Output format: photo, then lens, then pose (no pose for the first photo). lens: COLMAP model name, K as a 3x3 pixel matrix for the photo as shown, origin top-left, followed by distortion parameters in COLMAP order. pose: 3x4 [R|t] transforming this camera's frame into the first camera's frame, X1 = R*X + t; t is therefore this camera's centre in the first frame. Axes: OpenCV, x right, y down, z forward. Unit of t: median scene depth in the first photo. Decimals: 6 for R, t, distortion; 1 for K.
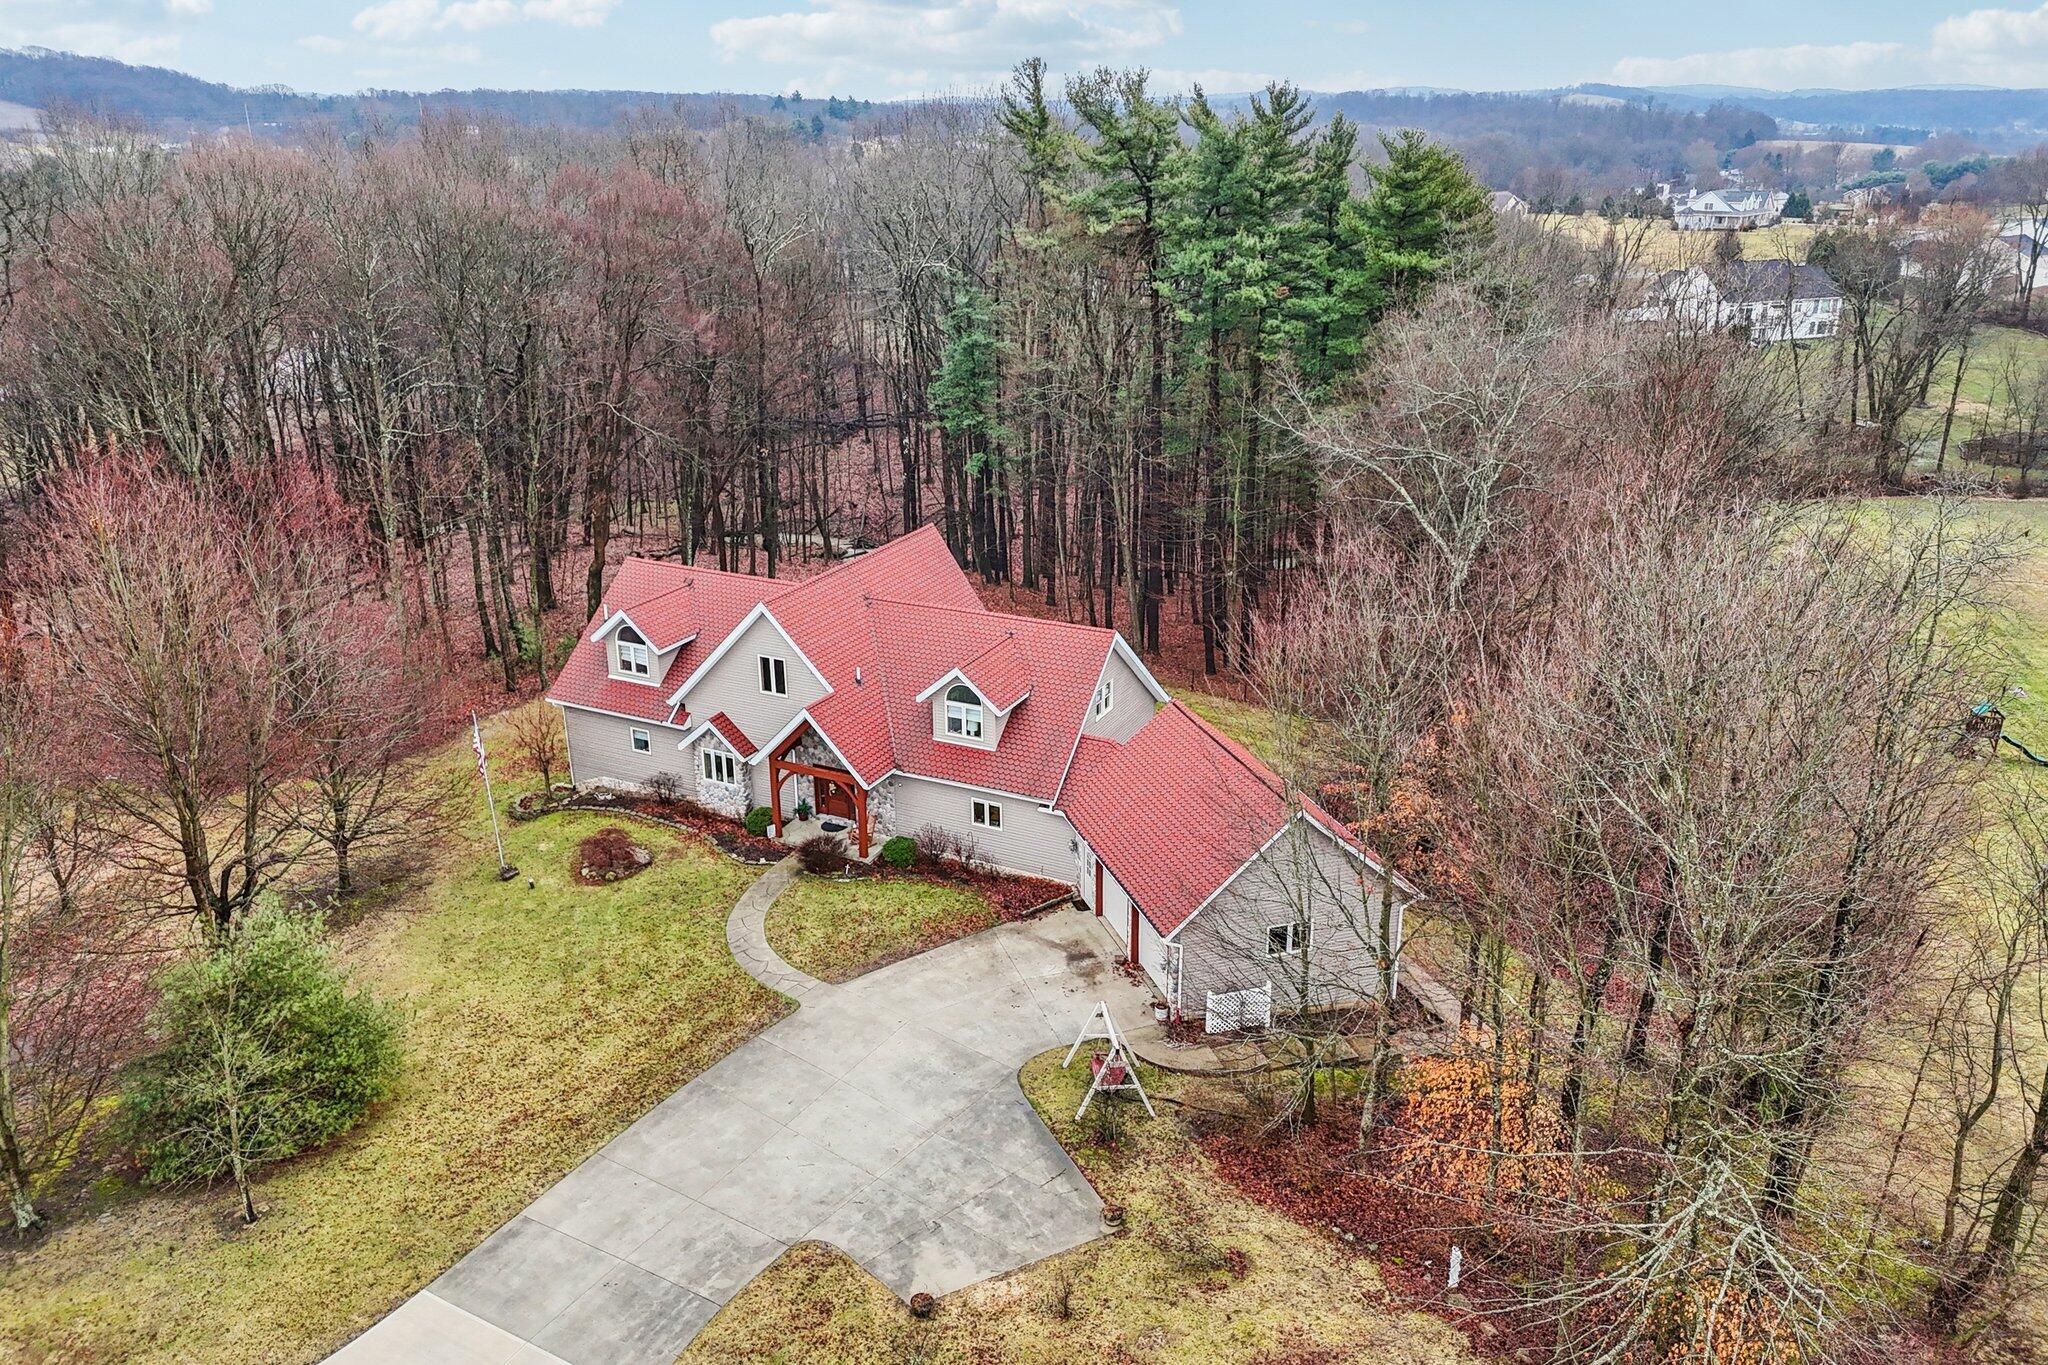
lens RADIAL K [[1521.2, 0, 1024.7], [0, 1521.2, 655.1], [0, 0, 1]] dist [0.058860, -0.068650]
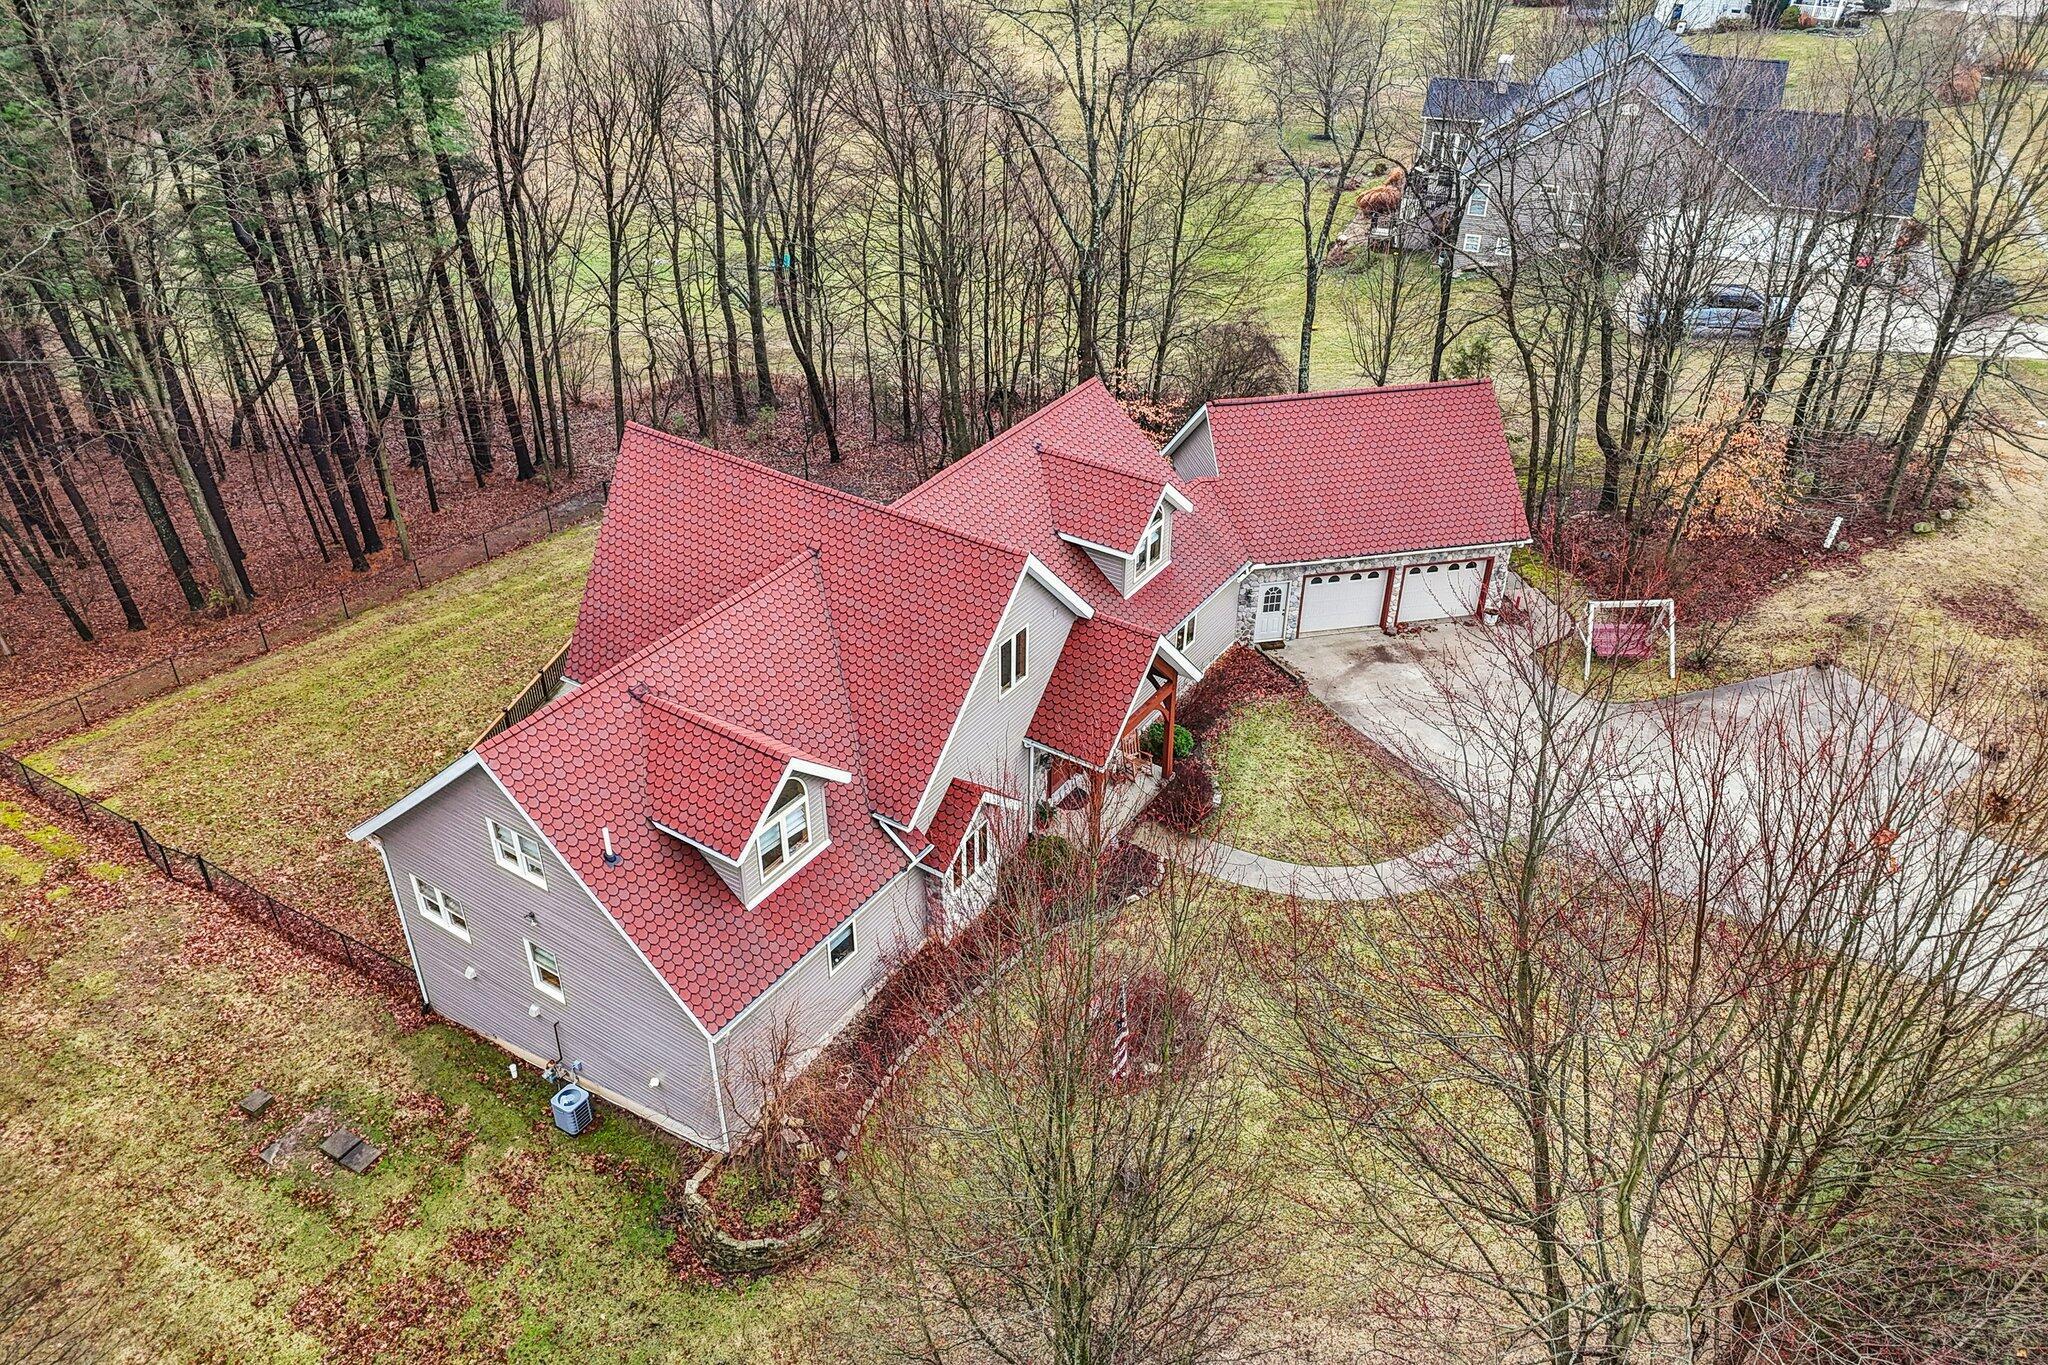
lens RADIAL K [[1527.2, 0, 1024.4], [0, 1527.2, 653.3], [0, 0, 1]] dist [0.079656, -0.084768]
pose [[0.117369, -0.517224, 0.847764, -0.746466], [0.329932, 0.825484, 0.457954, -0.295153], [-0.936680, 0.225955, 0.267535, 0.880412]]
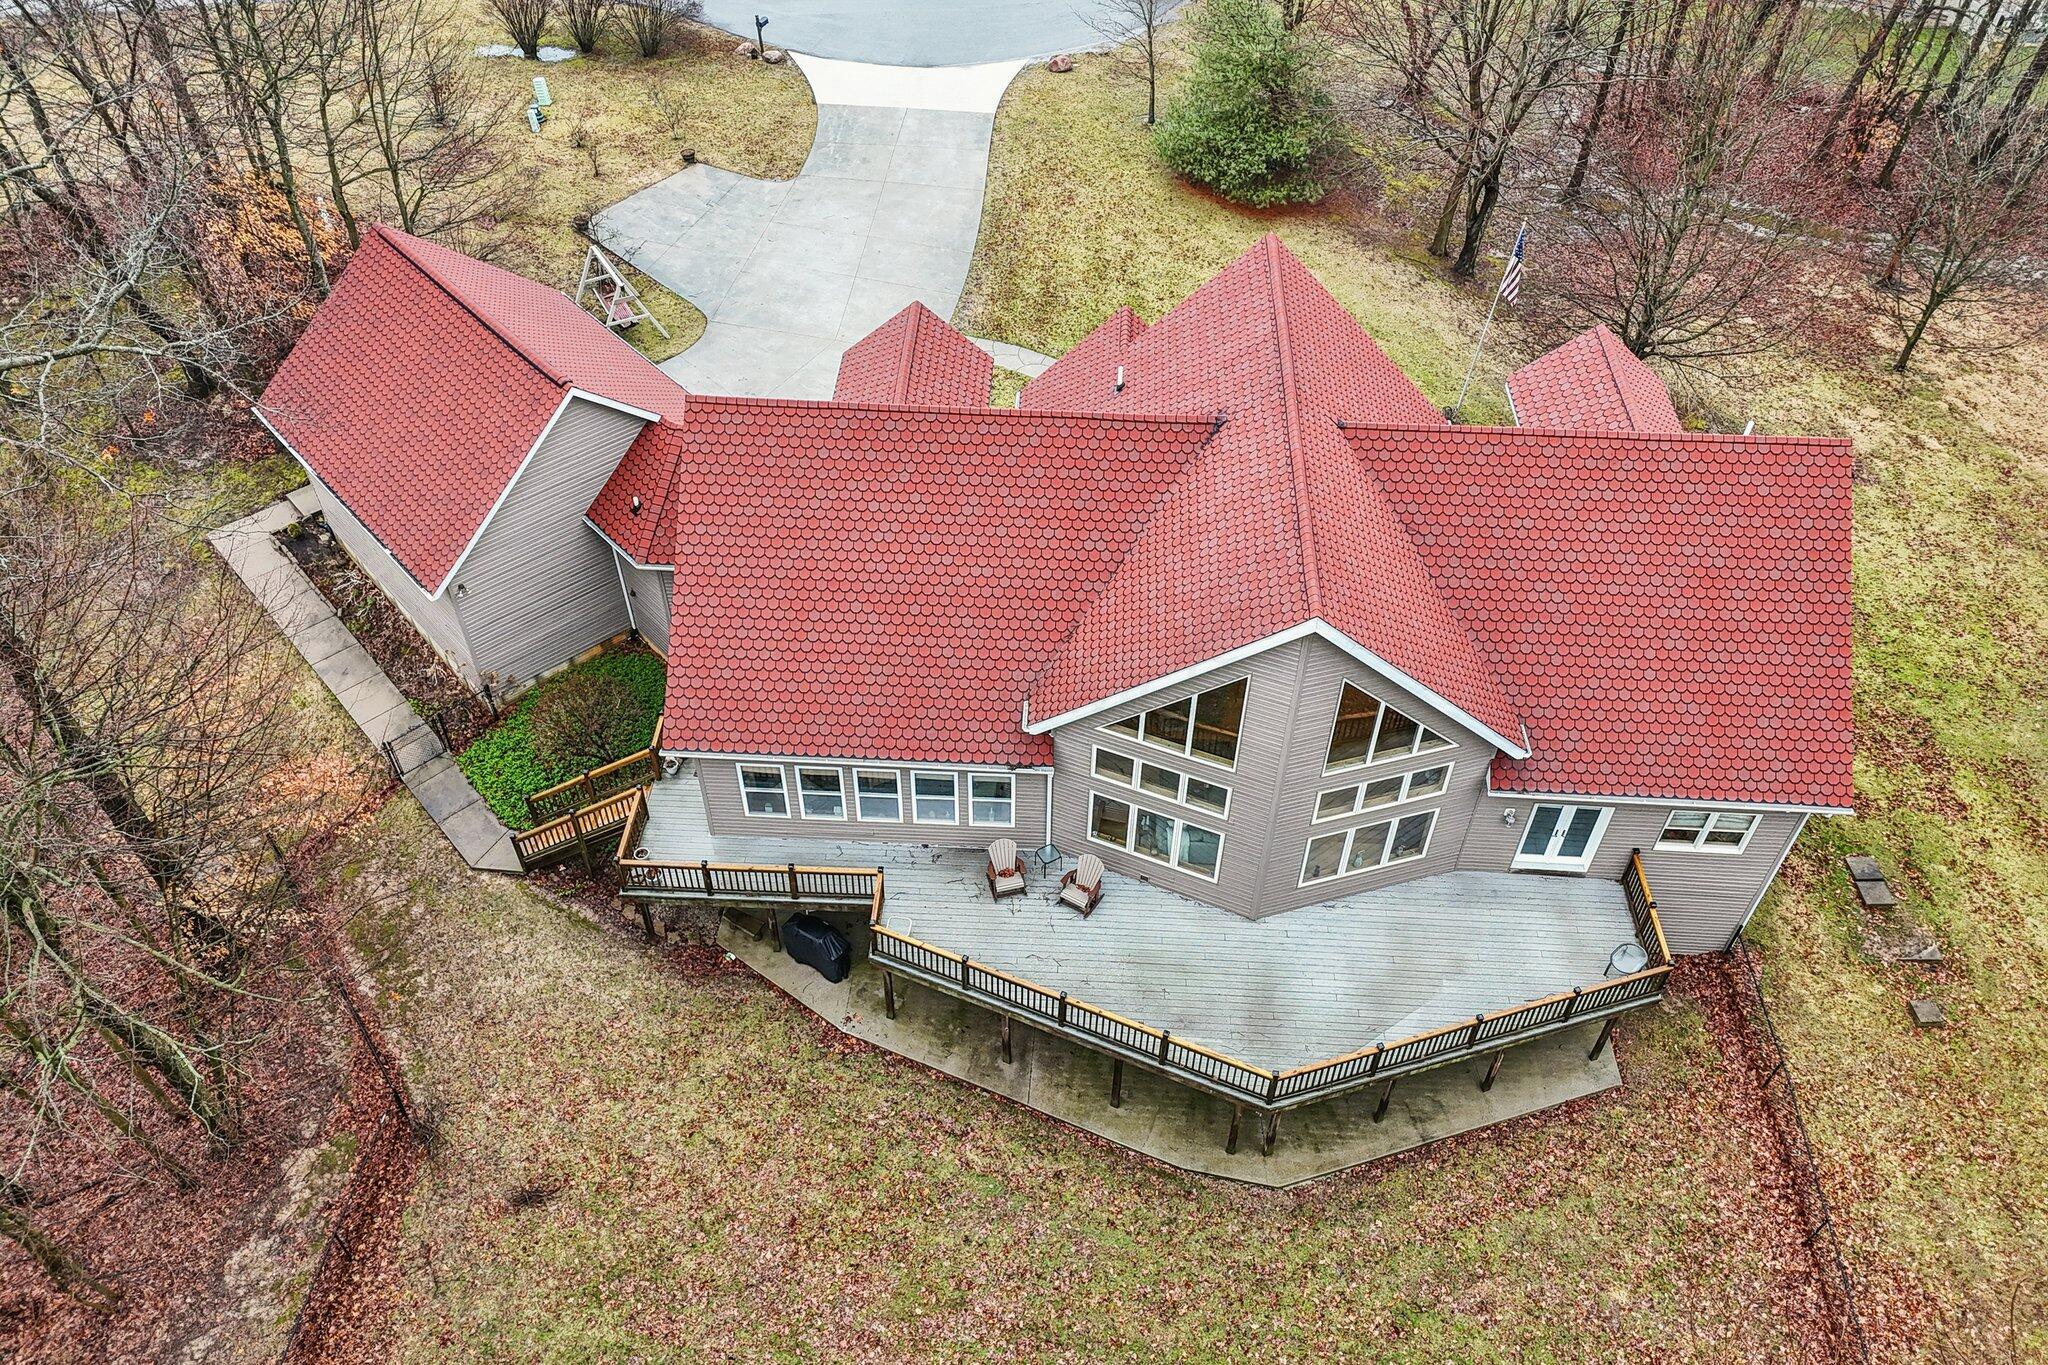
lens RADIAL K [[1521.2, 0, 1024.7], [0, 1521.2, 655.1], [0, 0, 1]] dist [0.058860, -0.068650]
pose [[-0.915370, 0.281117, -0.288220, 0.138118], [-0.134816, 0.460529, 0.877347, -0.492095], [0.379371, 0.841954, -0.383656, 1.385154]]
